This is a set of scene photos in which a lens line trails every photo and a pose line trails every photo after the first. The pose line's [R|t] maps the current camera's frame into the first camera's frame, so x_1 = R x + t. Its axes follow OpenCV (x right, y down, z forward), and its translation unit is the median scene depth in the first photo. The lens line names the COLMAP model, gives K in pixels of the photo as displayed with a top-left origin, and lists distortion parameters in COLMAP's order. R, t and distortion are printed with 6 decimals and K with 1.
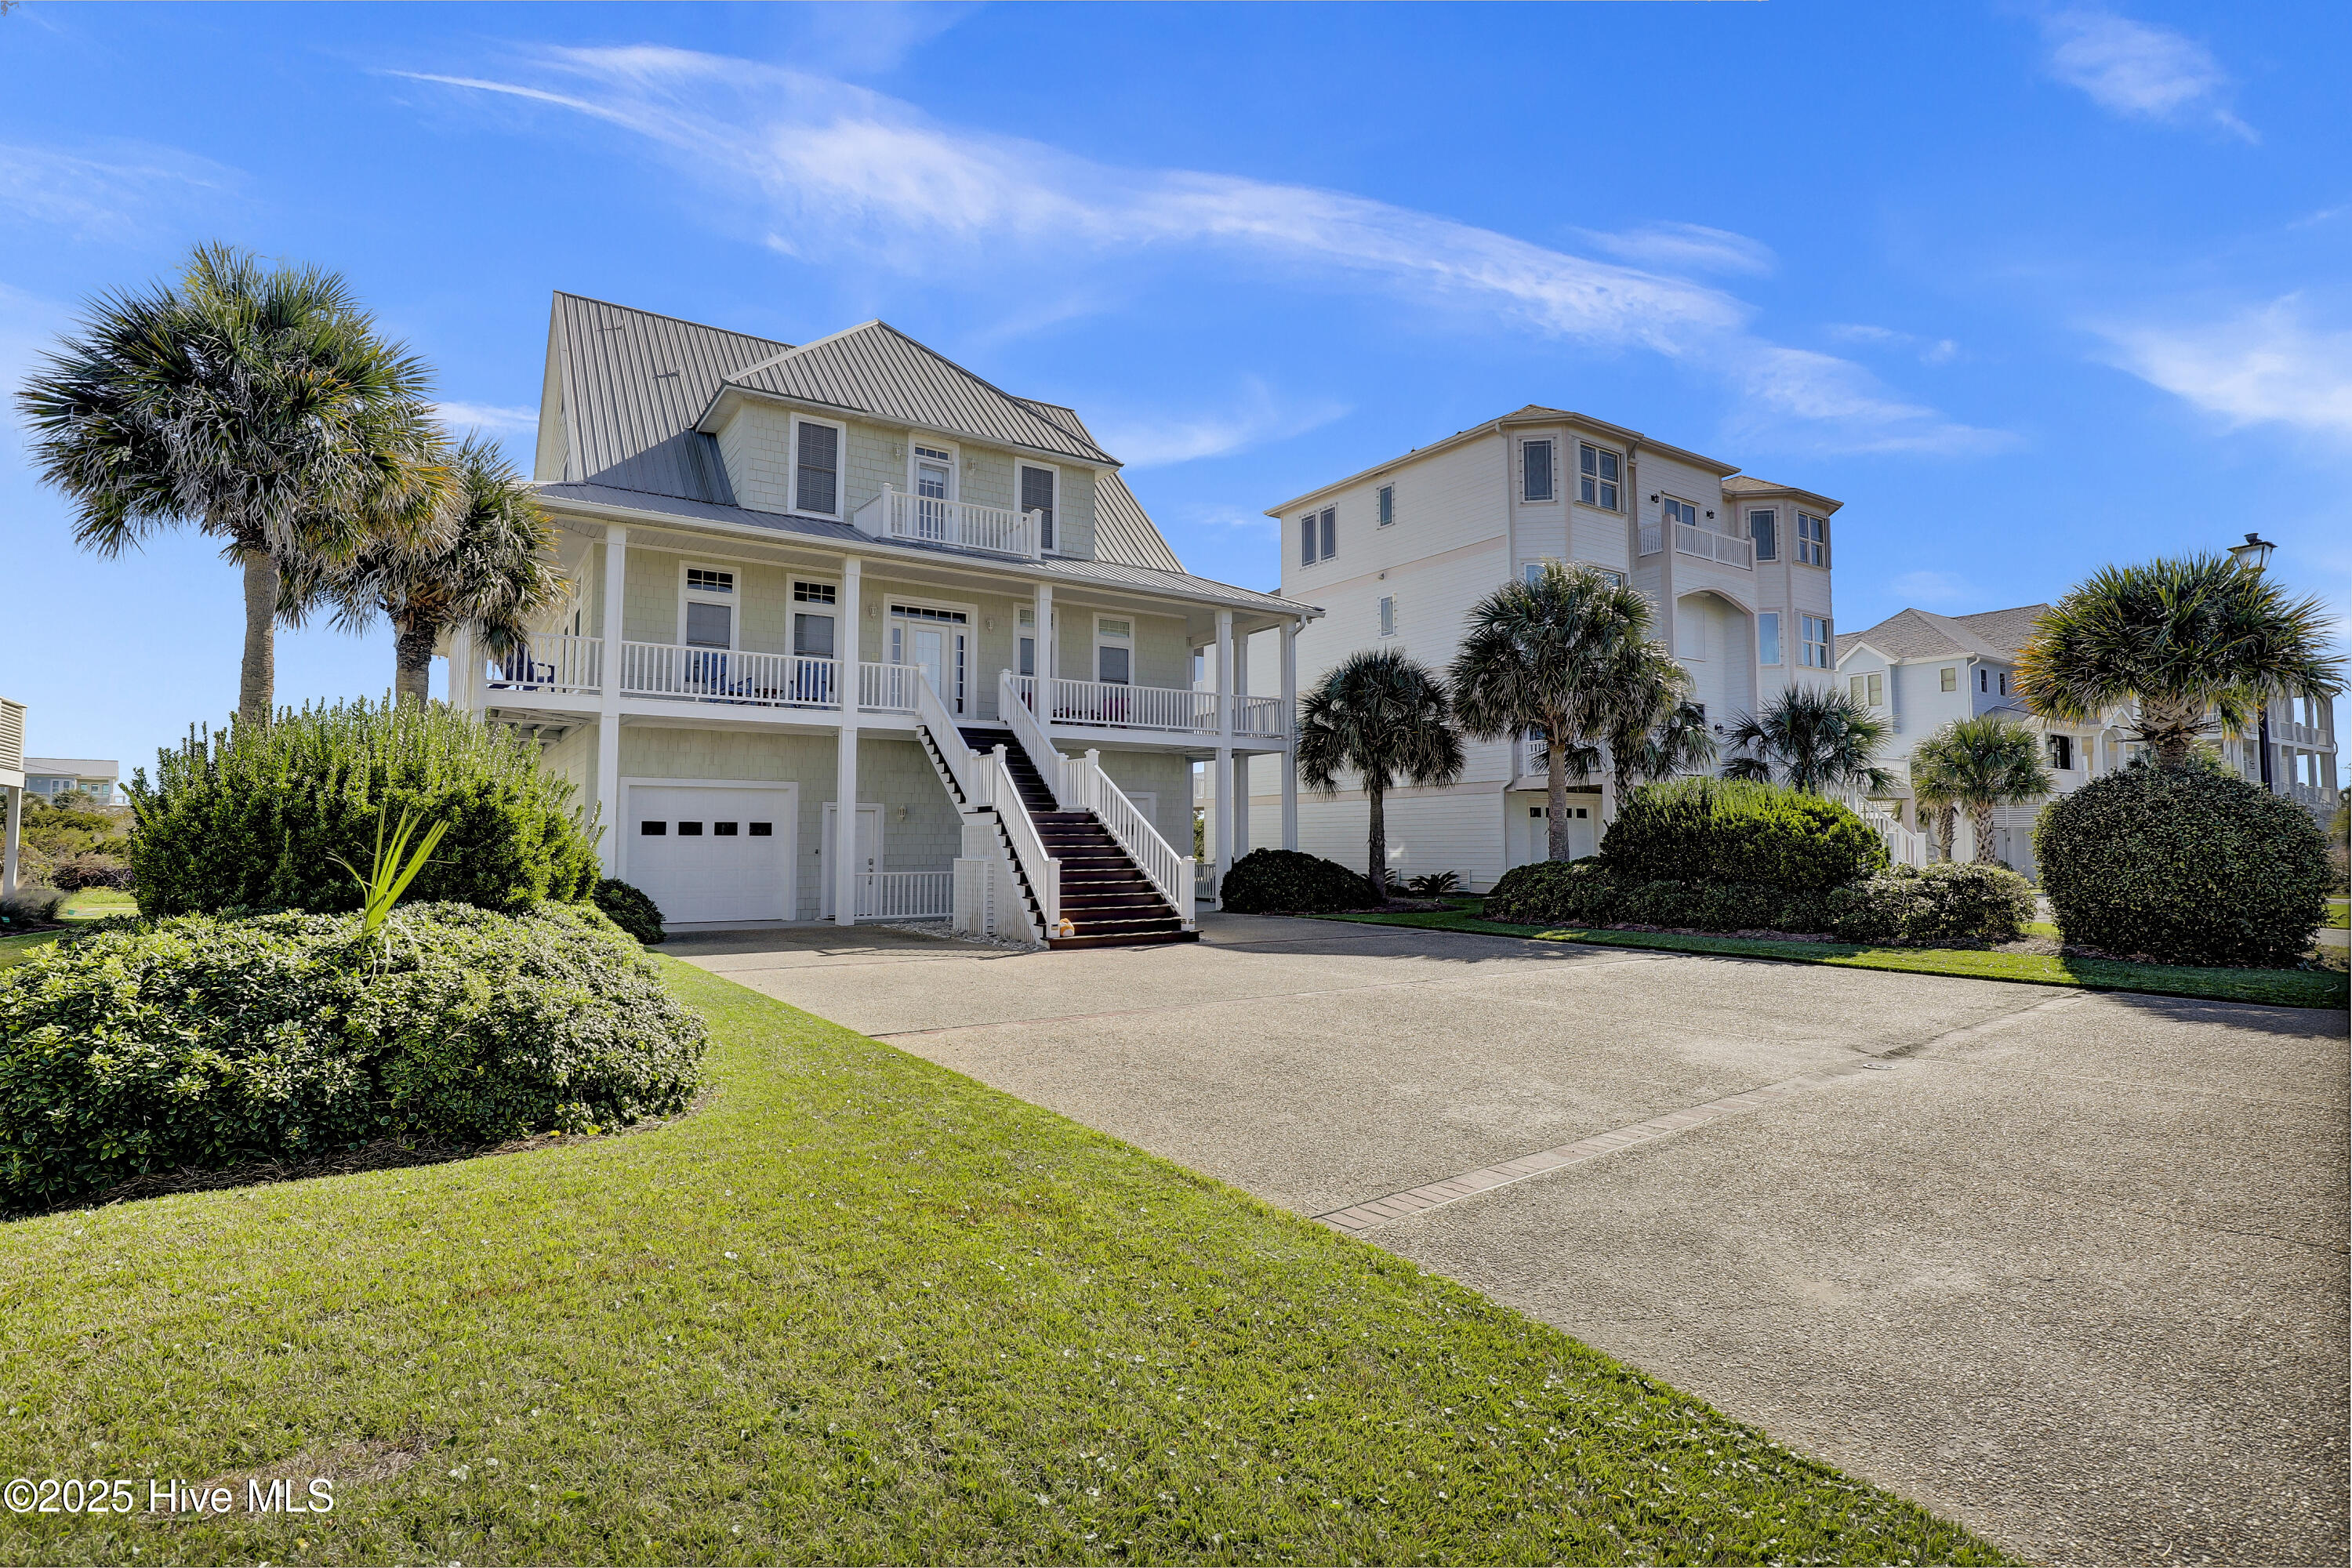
lens RADIAL K [[1107.3, 0, 1173.0], [0, 1107.3, 804.6], [0, 0, 1]] dist [-0.000482, -0.000003]
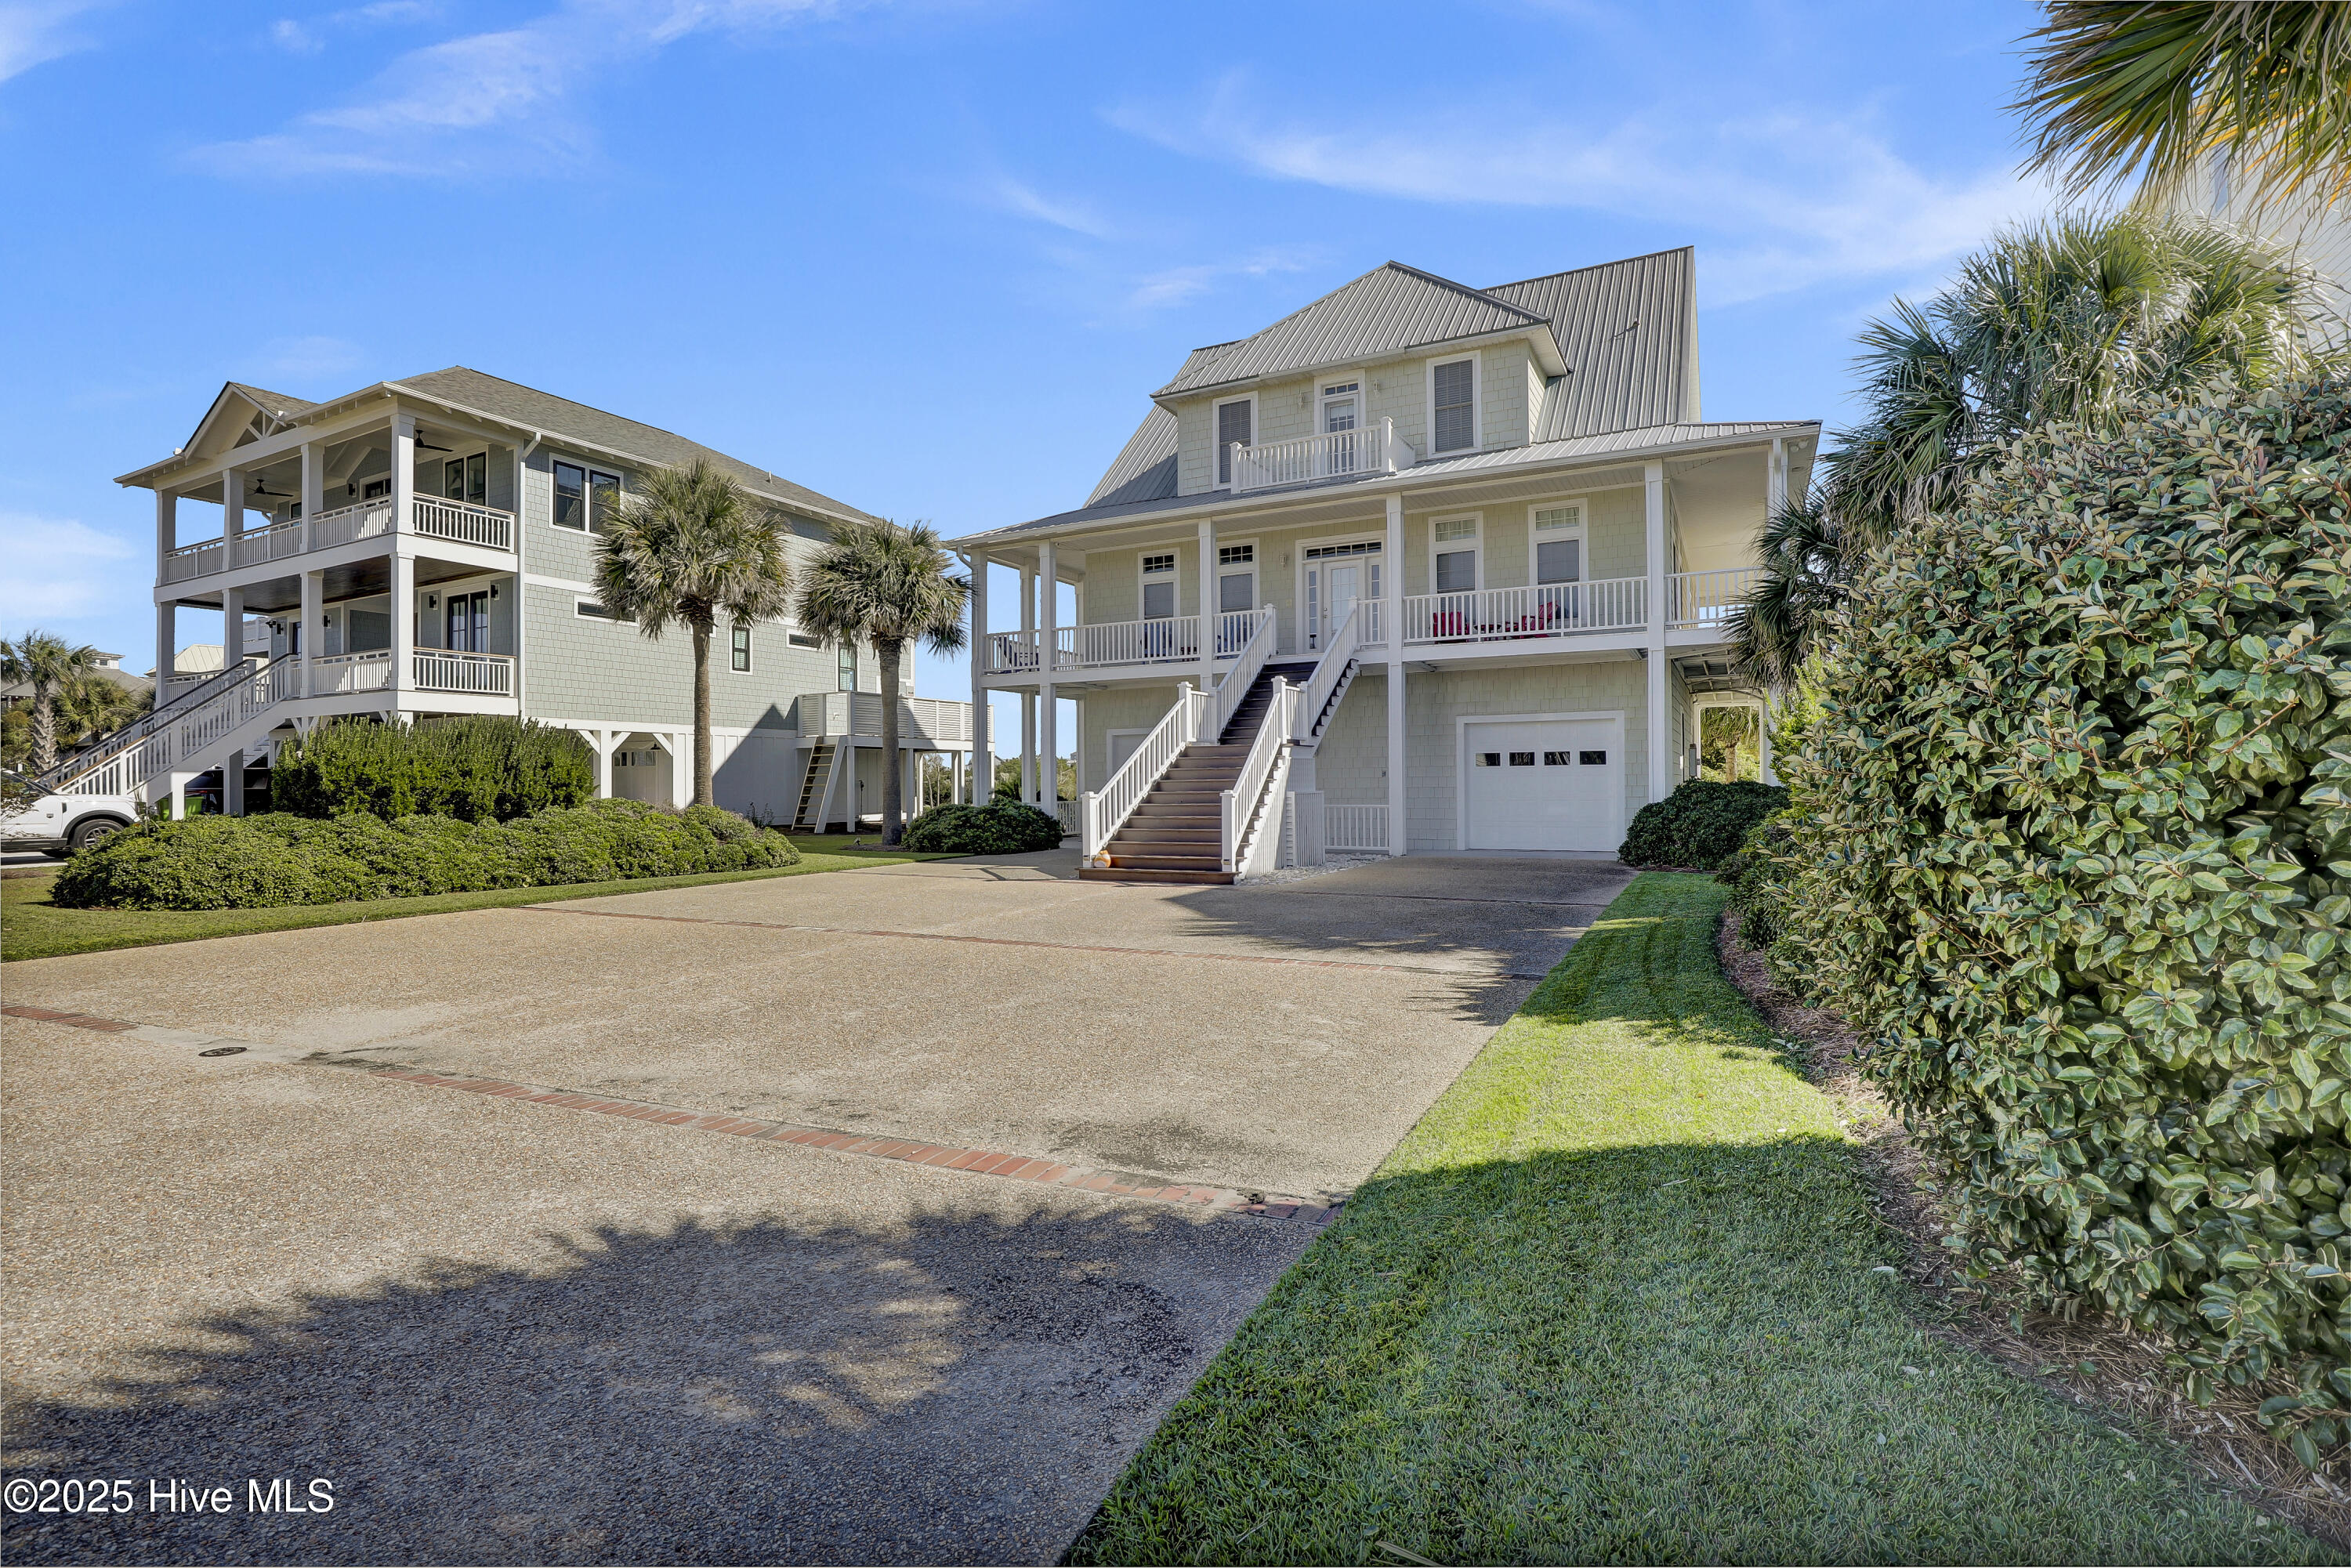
lens RADIAL K [[1094.5, 0, 1219.9], [0, 1094.5, 783.6], [0, 0, 1]] dist [0.000956, 0.000001]
pose [[0.516299, -0.002090, -0.856406, 0.566051], [0.044843, 0.998691, 0.024597, 0.011480], [0.855233, -0.051103, 0.515717, 0.367117]]
